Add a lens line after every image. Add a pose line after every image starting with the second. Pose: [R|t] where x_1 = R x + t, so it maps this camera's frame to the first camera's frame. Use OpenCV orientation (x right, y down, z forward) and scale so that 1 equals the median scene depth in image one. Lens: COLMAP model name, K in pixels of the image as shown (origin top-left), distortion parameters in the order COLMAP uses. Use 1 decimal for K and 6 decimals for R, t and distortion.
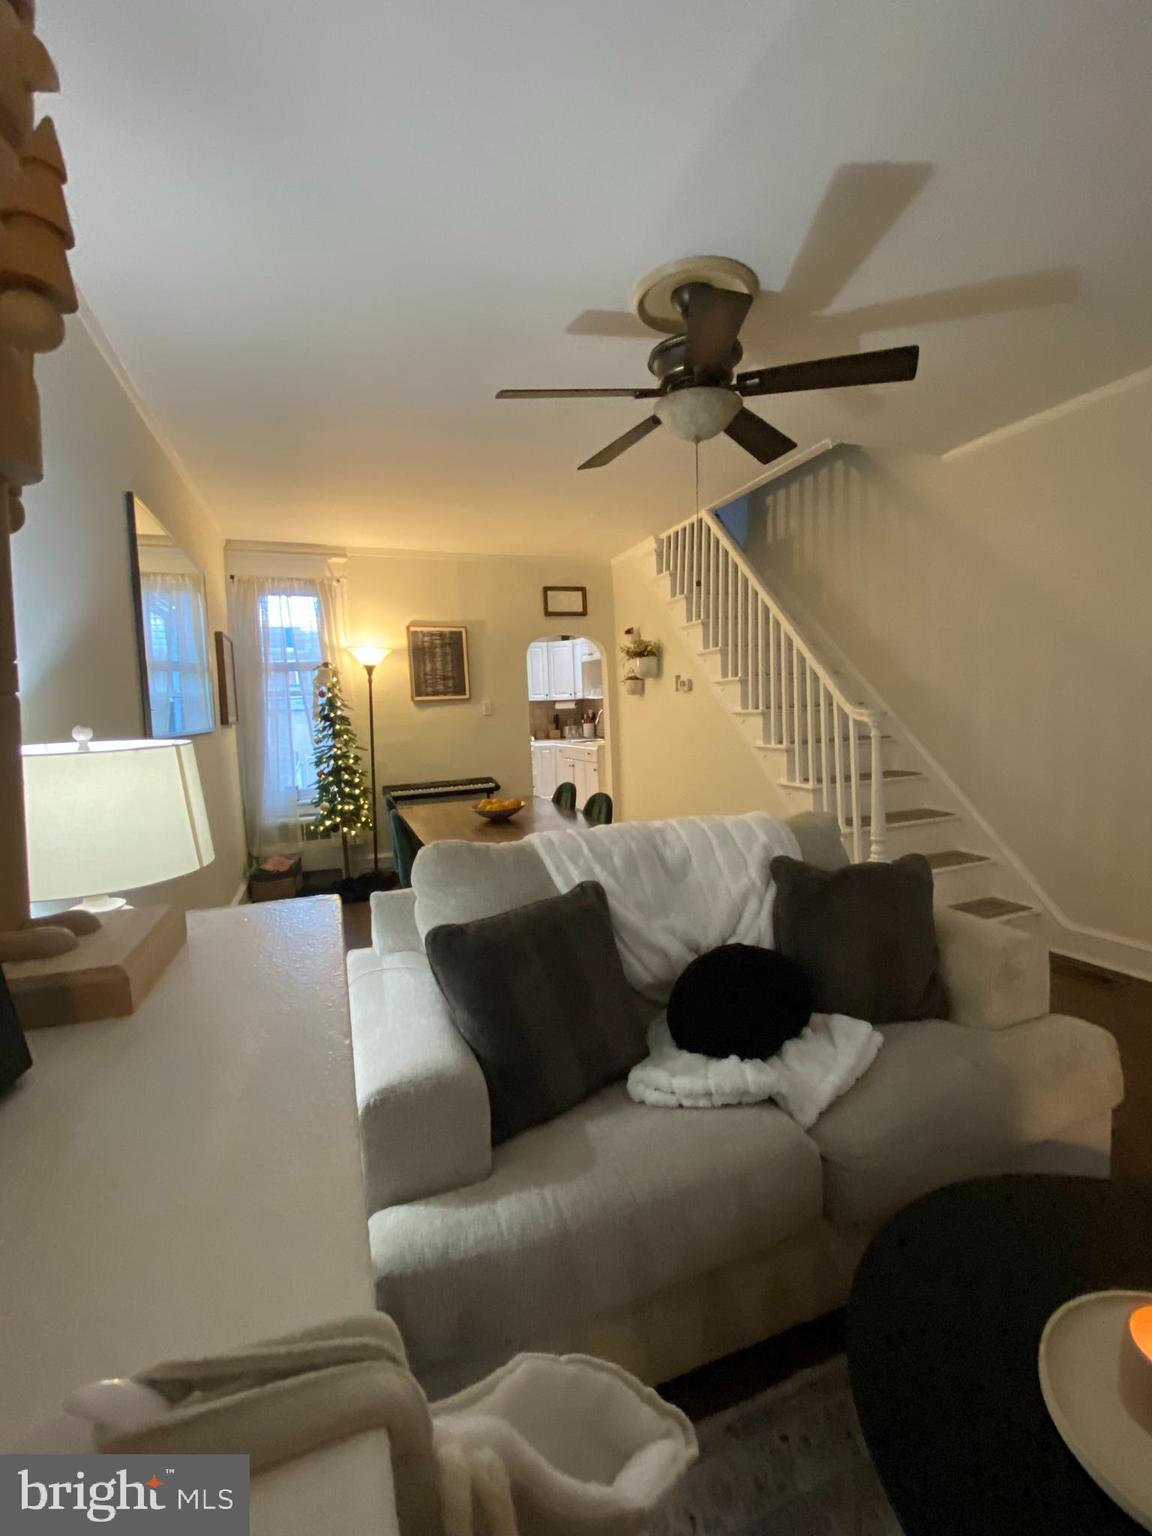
lens RADIAL K [[655.8, 0, 579.2], [0, 655.8, 769.2], [0, 0, 1]] dist [0.051807, -0.054194]
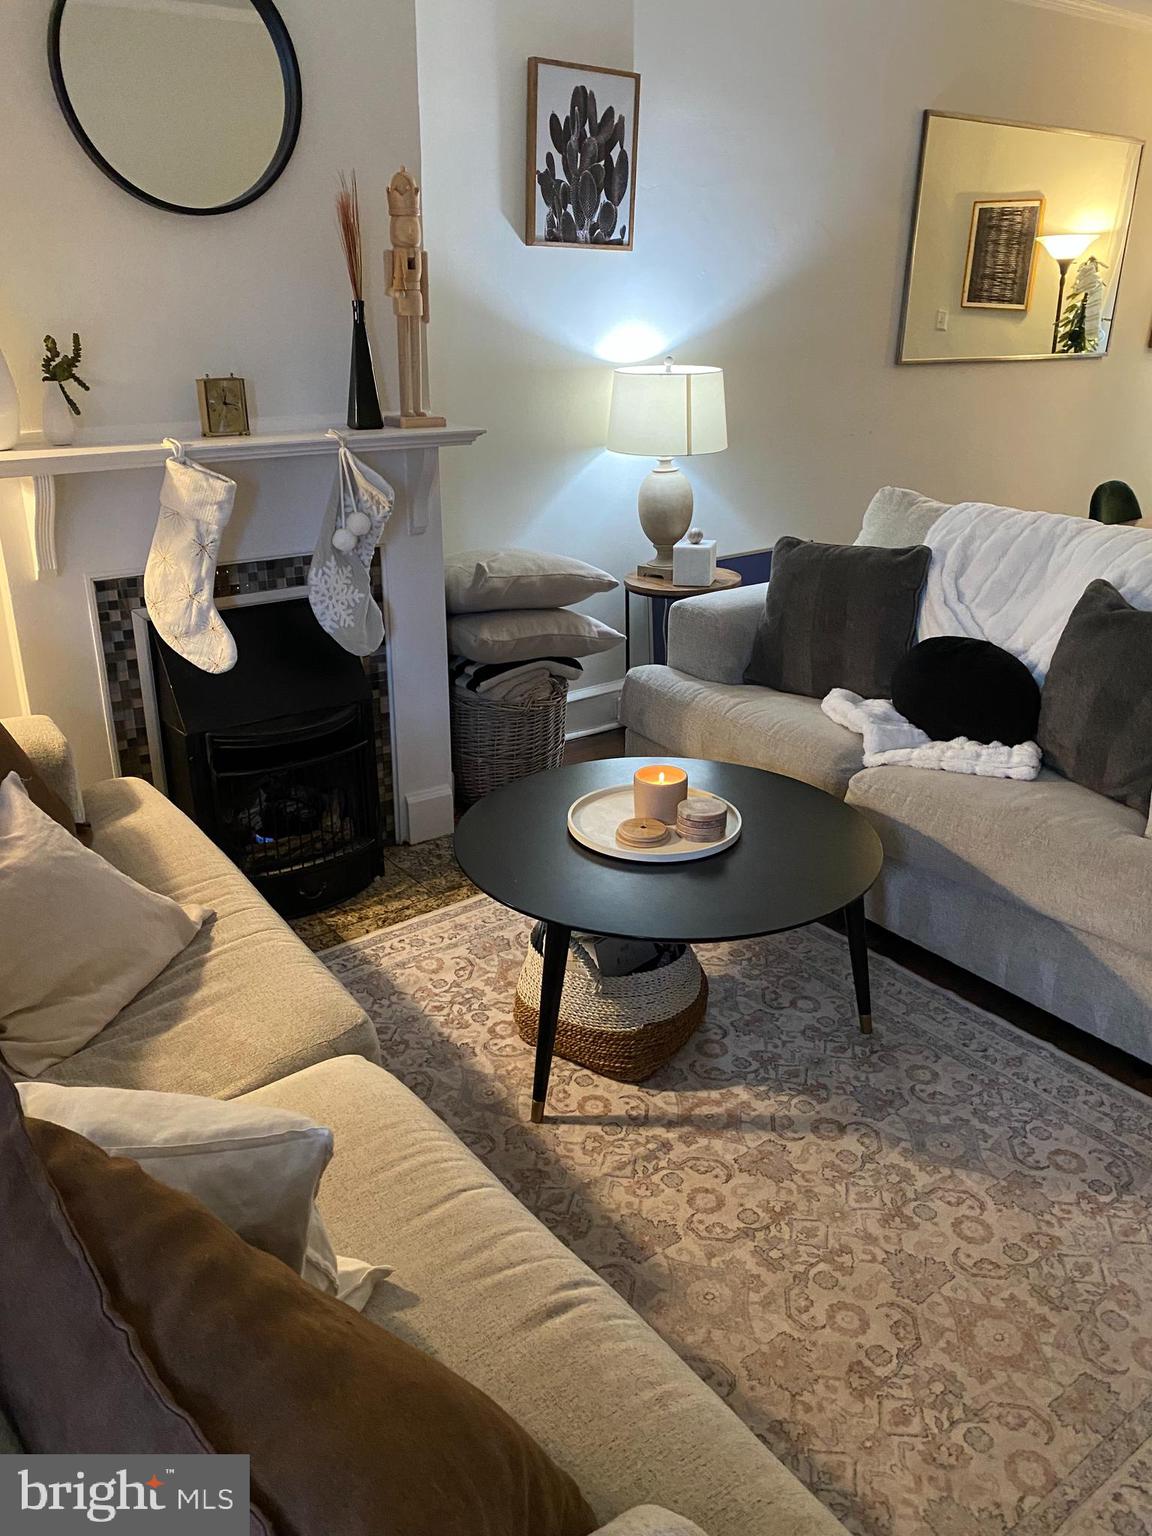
lens RADIAL K [[1168.1, 0, 564.6], [0, 1168.1, 764.3], [0, 0, 1]] dist [0.010133, -0.006728]
pose [[0.260760, 0.388060, -0.883976, 0.587865], [-0.105287, 0.921624, 0.373529, -0.051128], [0.959645, -0.004330, 0.281180, -0.027936]]
